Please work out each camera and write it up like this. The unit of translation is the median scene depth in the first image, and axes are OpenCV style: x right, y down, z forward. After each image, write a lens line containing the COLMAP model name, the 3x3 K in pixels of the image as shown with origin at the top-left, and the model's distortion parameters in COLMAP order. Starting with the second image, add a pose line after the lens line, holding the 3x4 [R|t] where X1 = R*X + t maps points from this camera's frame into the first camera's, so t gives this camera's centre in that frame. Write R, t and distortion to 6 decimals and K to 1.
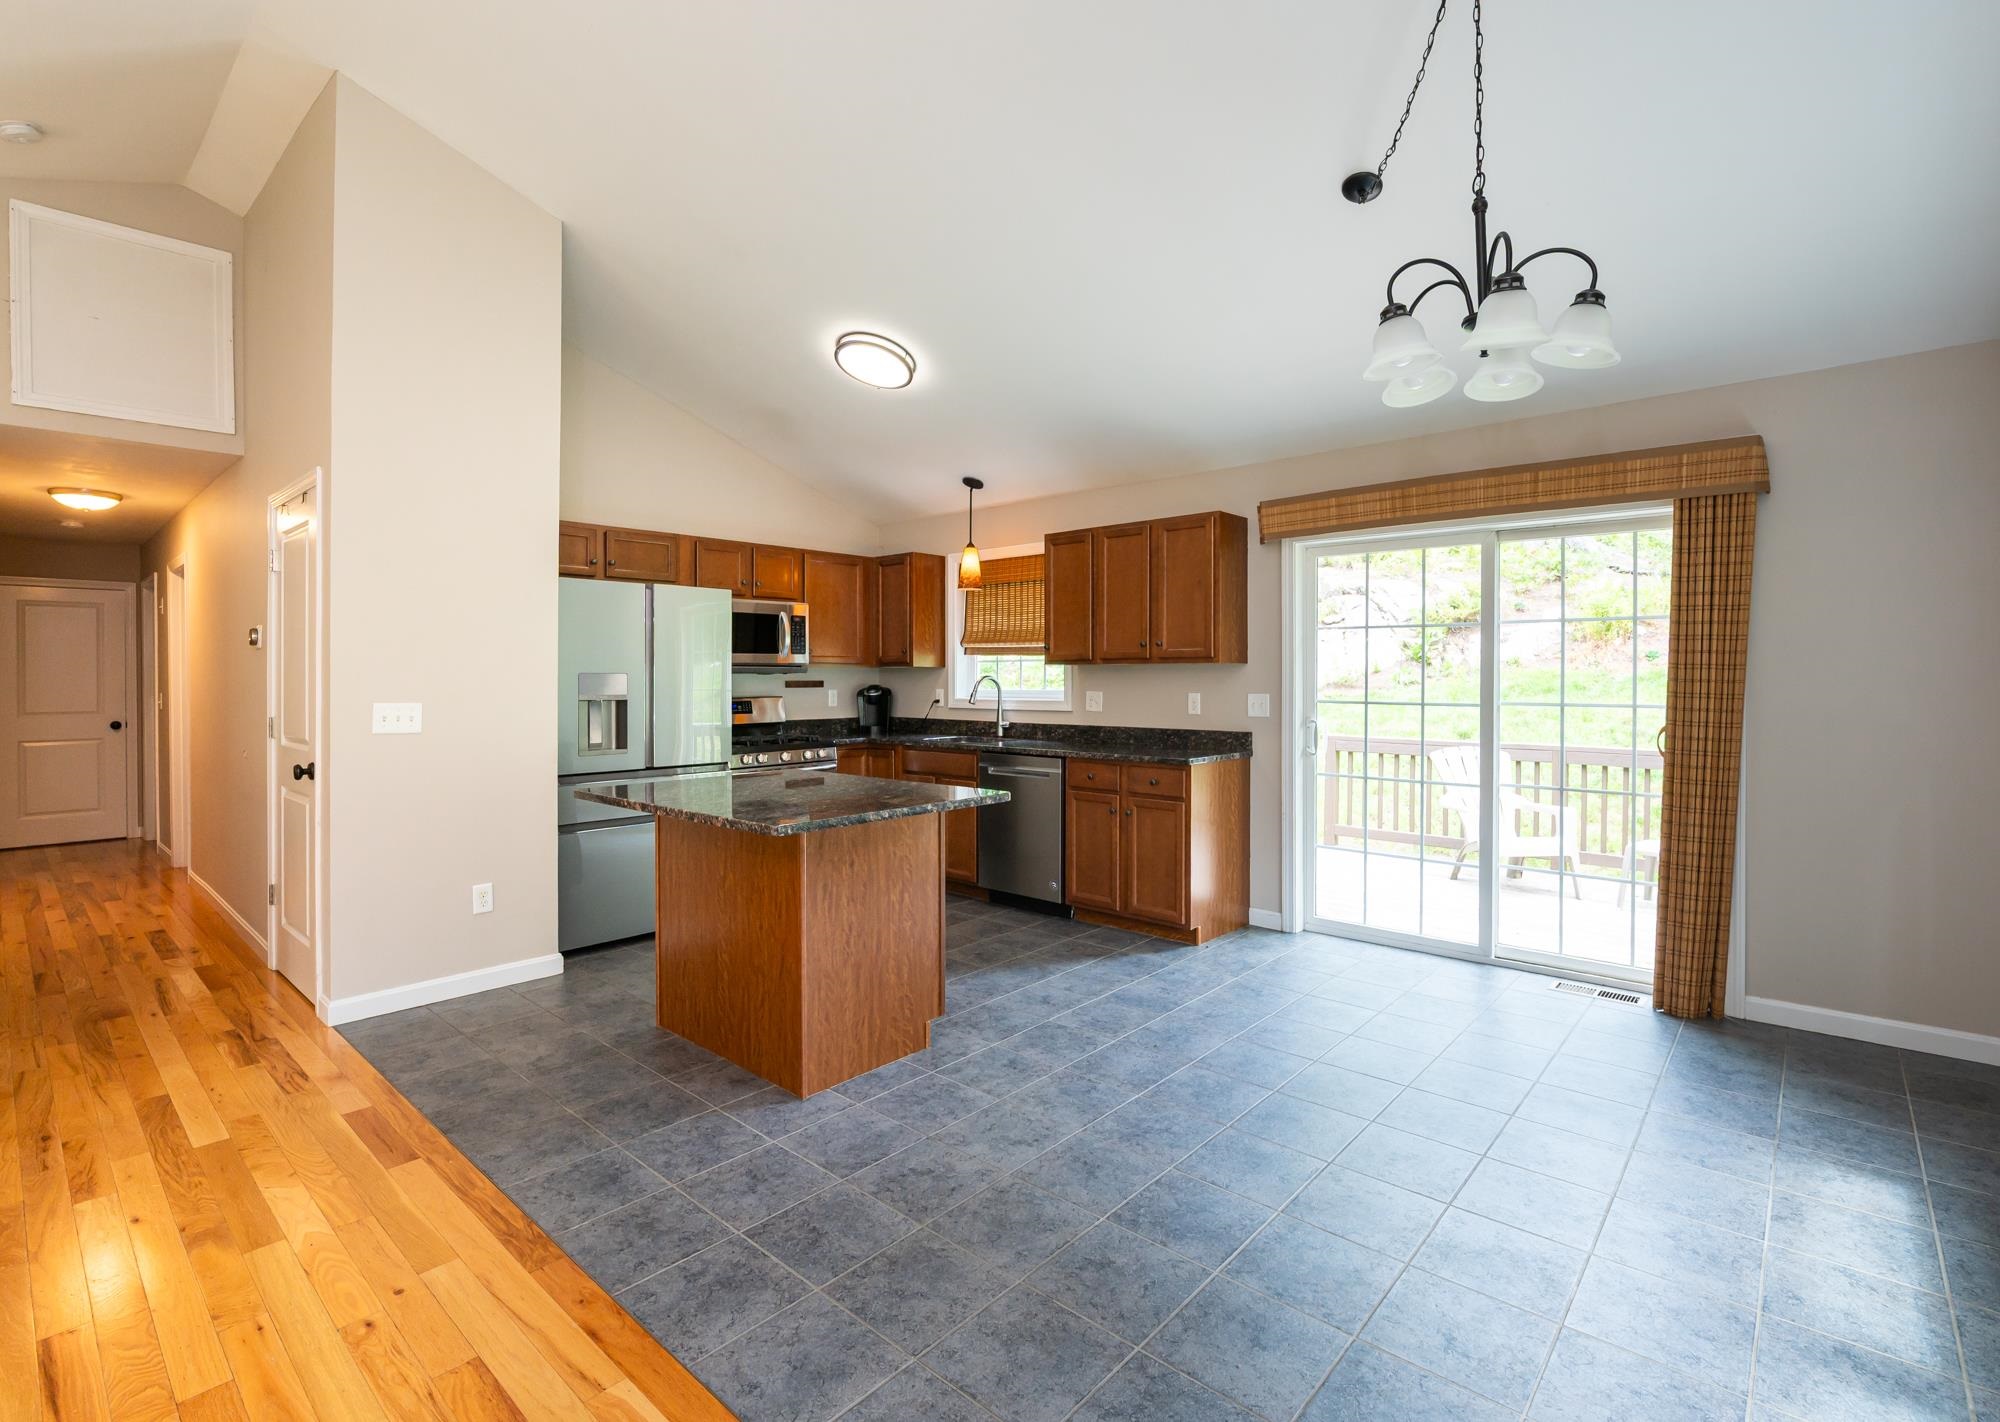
lens RADIAL K [[926.8, 0, 1017.5], [0, 926.8, 680.2], [0, 0, 1]] dist [-0.017875, 0.002039]
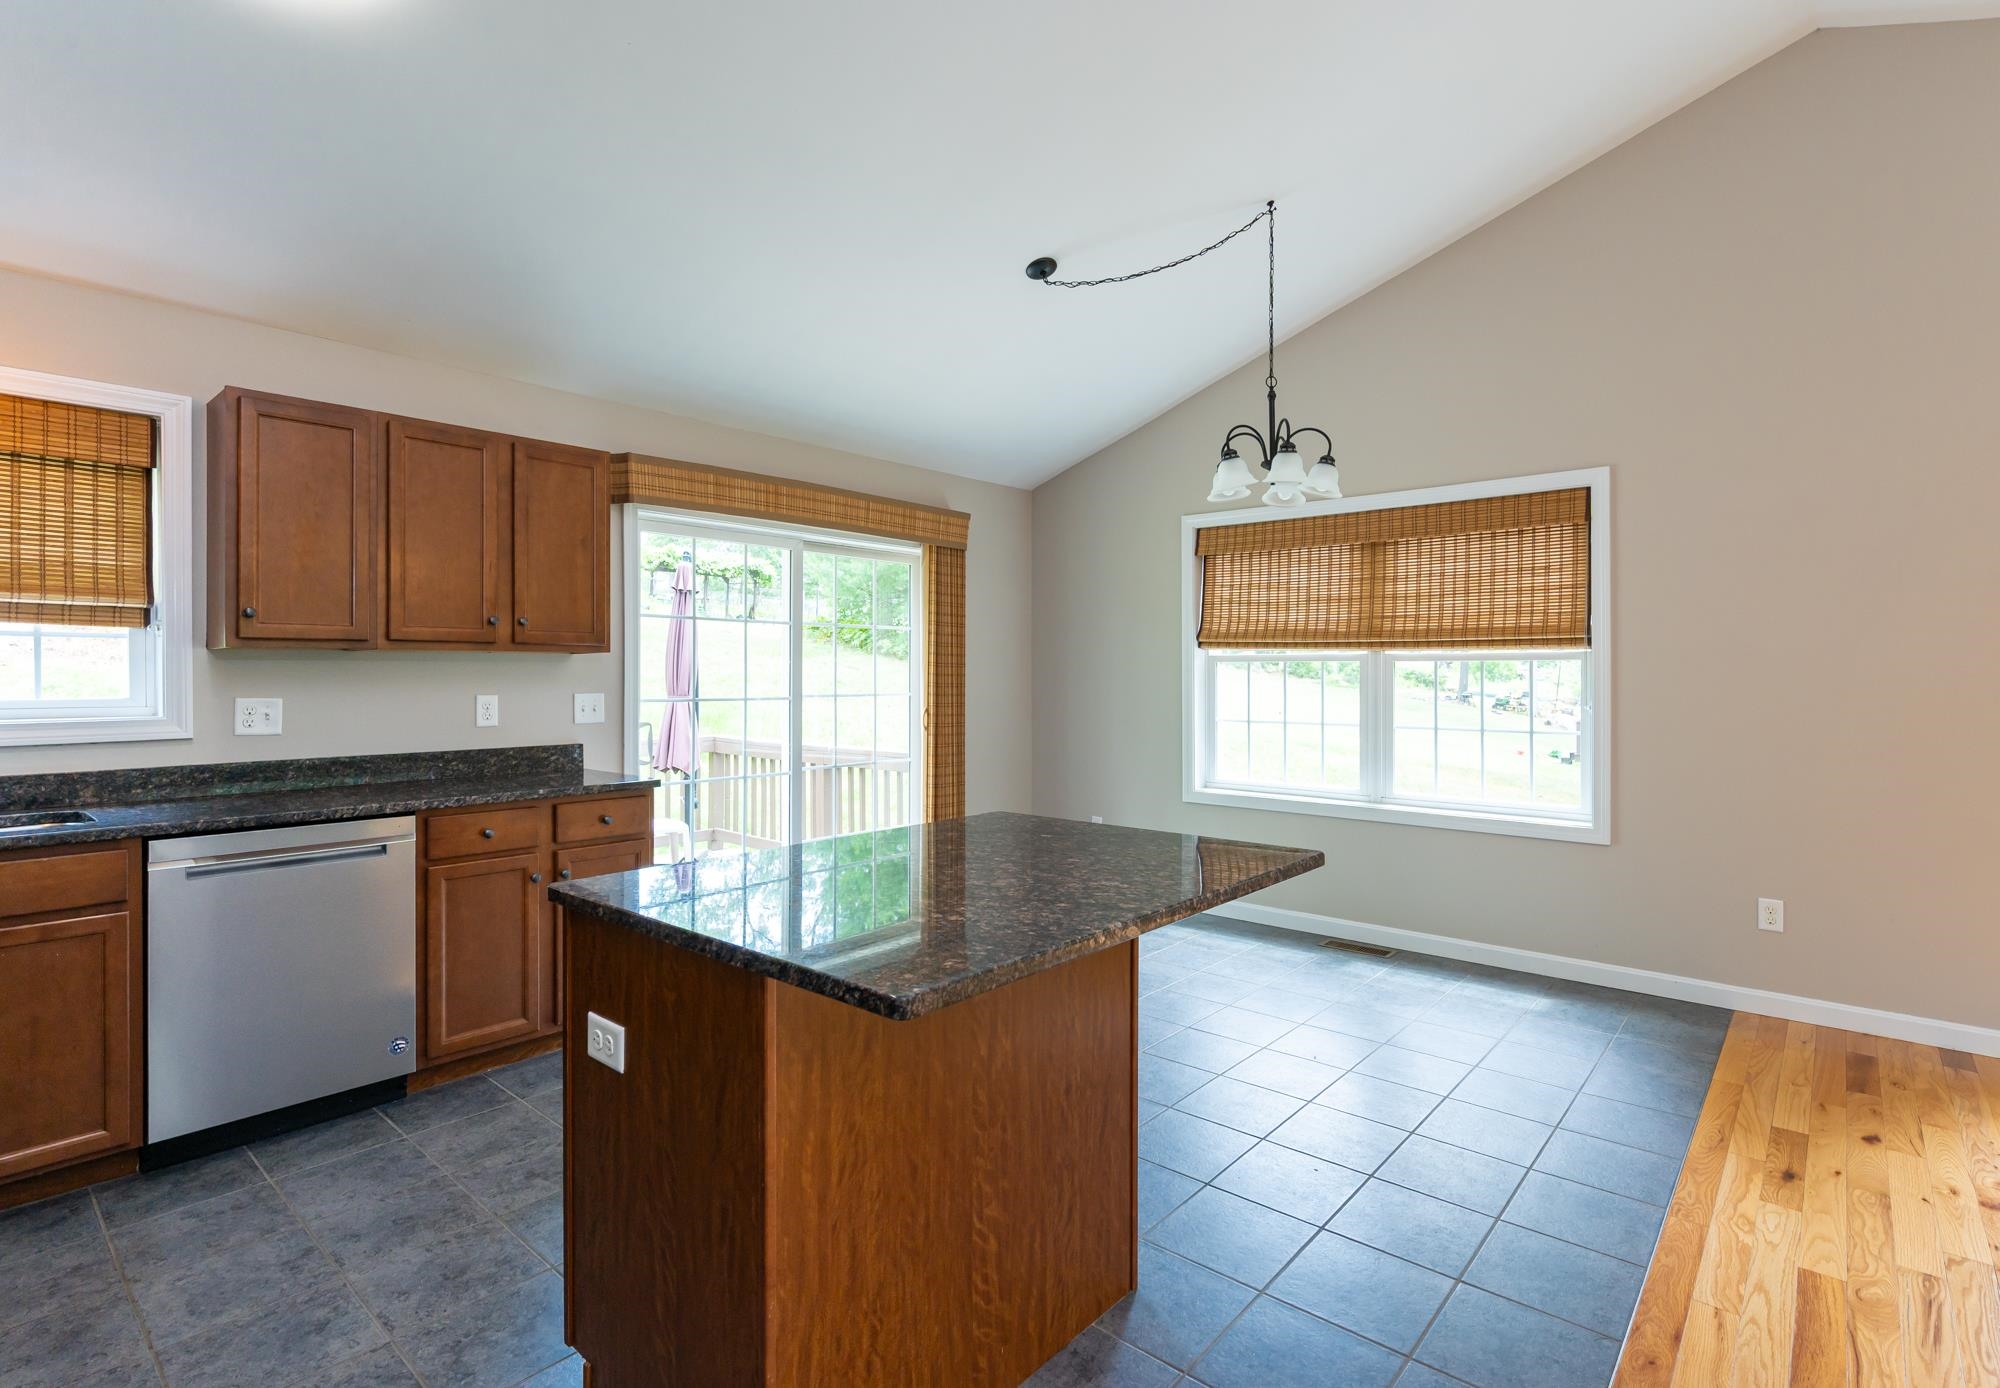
lens RADIAL K [[967.3, 0, 1036.8], [0, 967.3, 672.3], [0, 0, 1]] dist [-0.006242, 0.001180]
pose [[-0.021316, 0.002943, 0.999768, -0.639112], [0.004396, 0.999986, -0.002850, 0.001075], [-0.999763, 0.004334, -0.021328, 0.735153]]
